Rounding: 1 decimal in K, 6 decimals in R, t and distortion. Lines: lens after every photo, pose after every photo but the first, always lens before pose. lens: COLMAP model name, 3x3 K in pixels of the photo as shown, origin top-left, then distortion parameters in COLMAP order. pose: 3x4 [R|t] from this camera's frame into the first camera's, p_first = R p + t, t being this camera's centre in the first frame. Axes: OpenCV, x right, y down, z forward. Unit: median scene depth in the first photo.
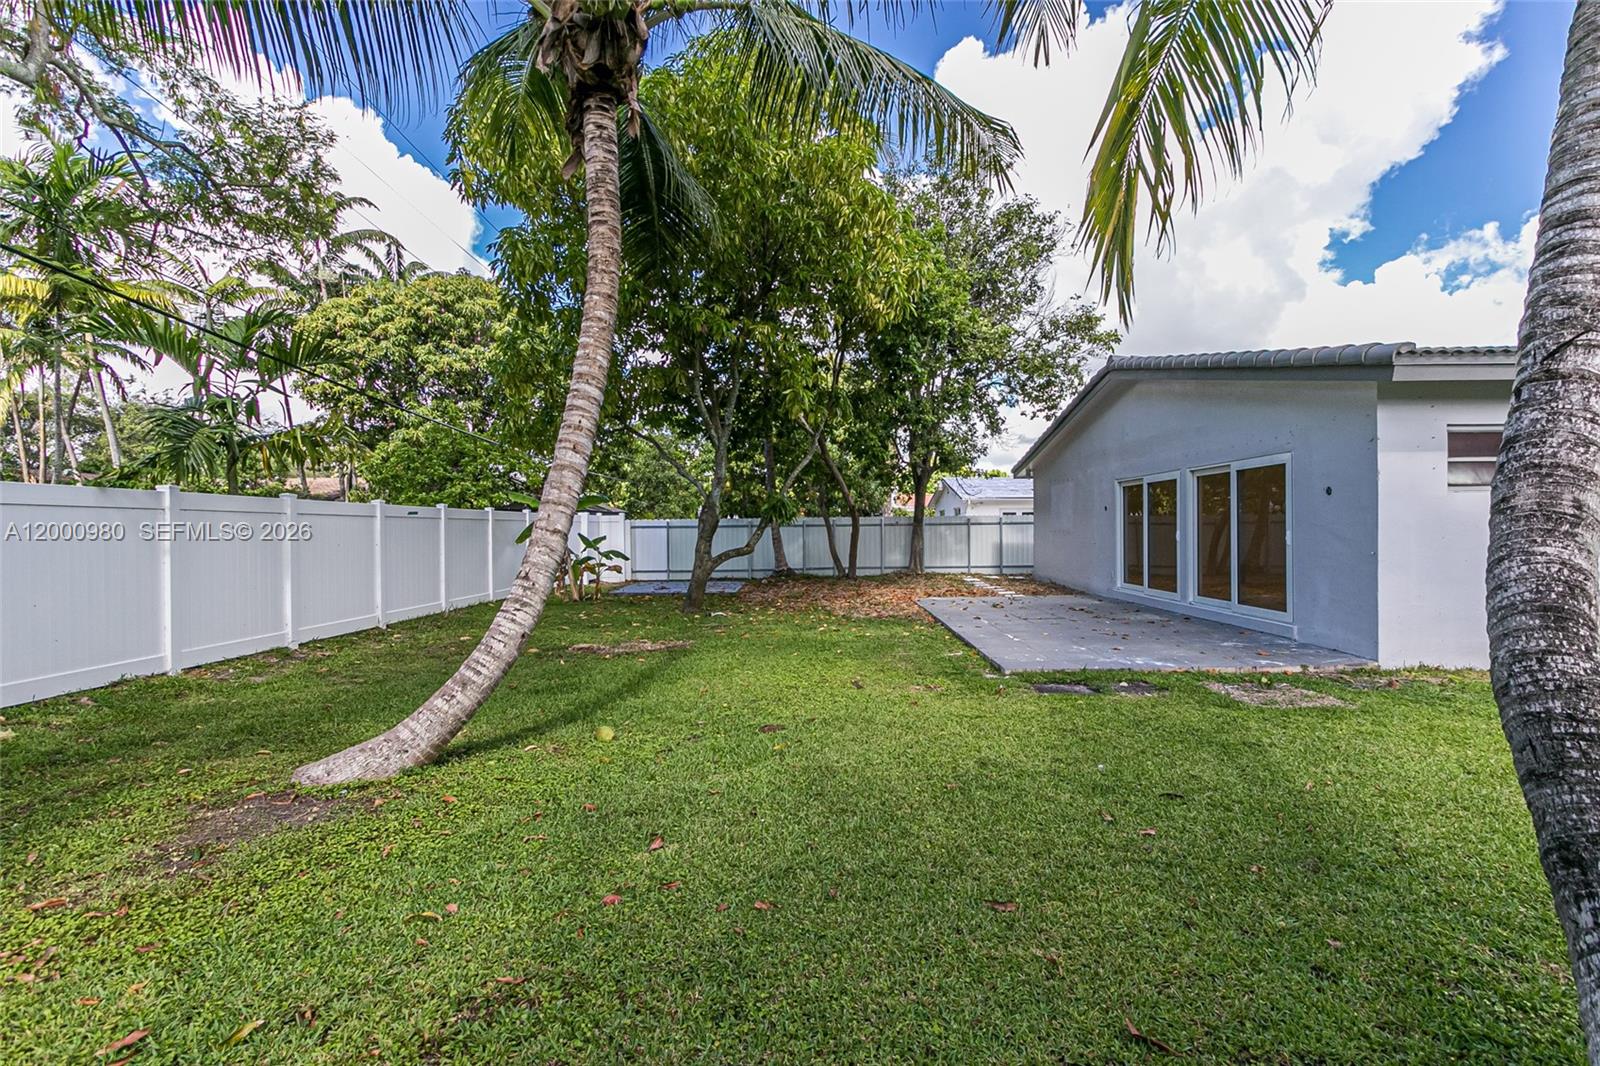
lens RADIAL K [[739.6, 0, 800.5], [0, 739.6, 533.3], [0, 0, 1]] dist [-0.001765, -0.000084]
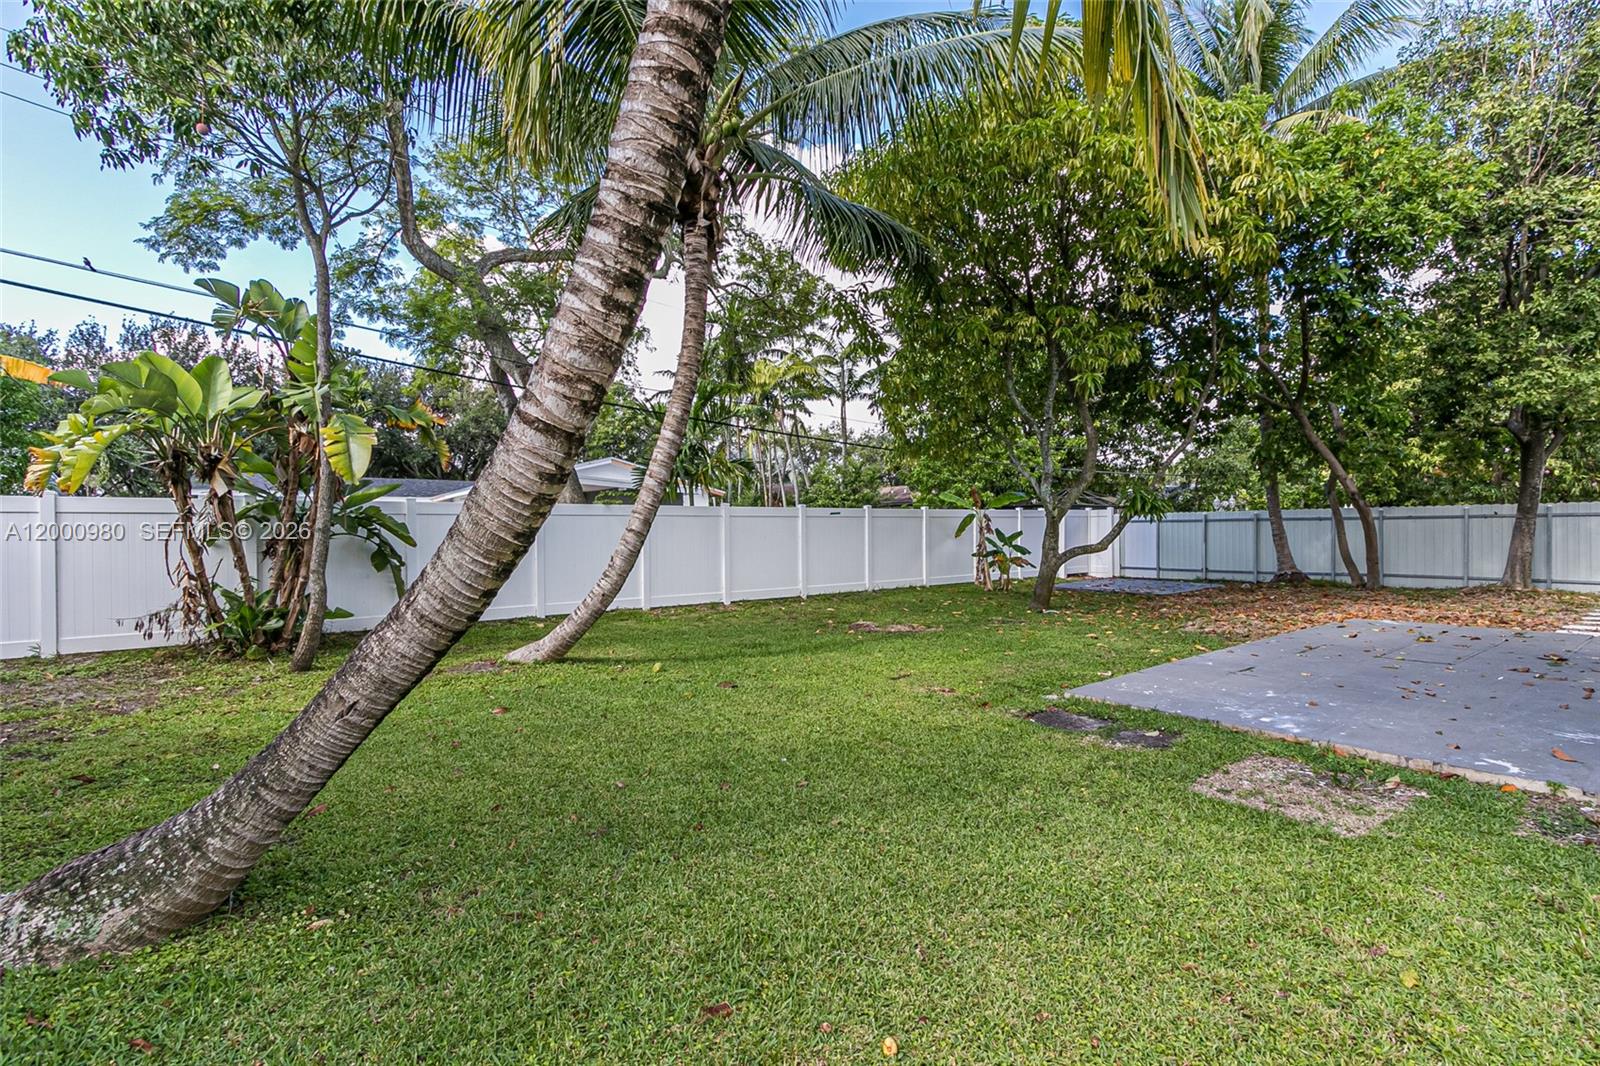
lens RADIAL K [[739.6, 0, 800.8], [0, 739.6, 532.6], [0, 0, 1]] dist [-0.001765, -0.000084]
pose [[0.611169, 0.008590, -0.791454, 0.412124], [-0.000259, 0.999943, 0.010653, -0.005488], [0.791500, -0.006306, 0.611136, 0.124495]]
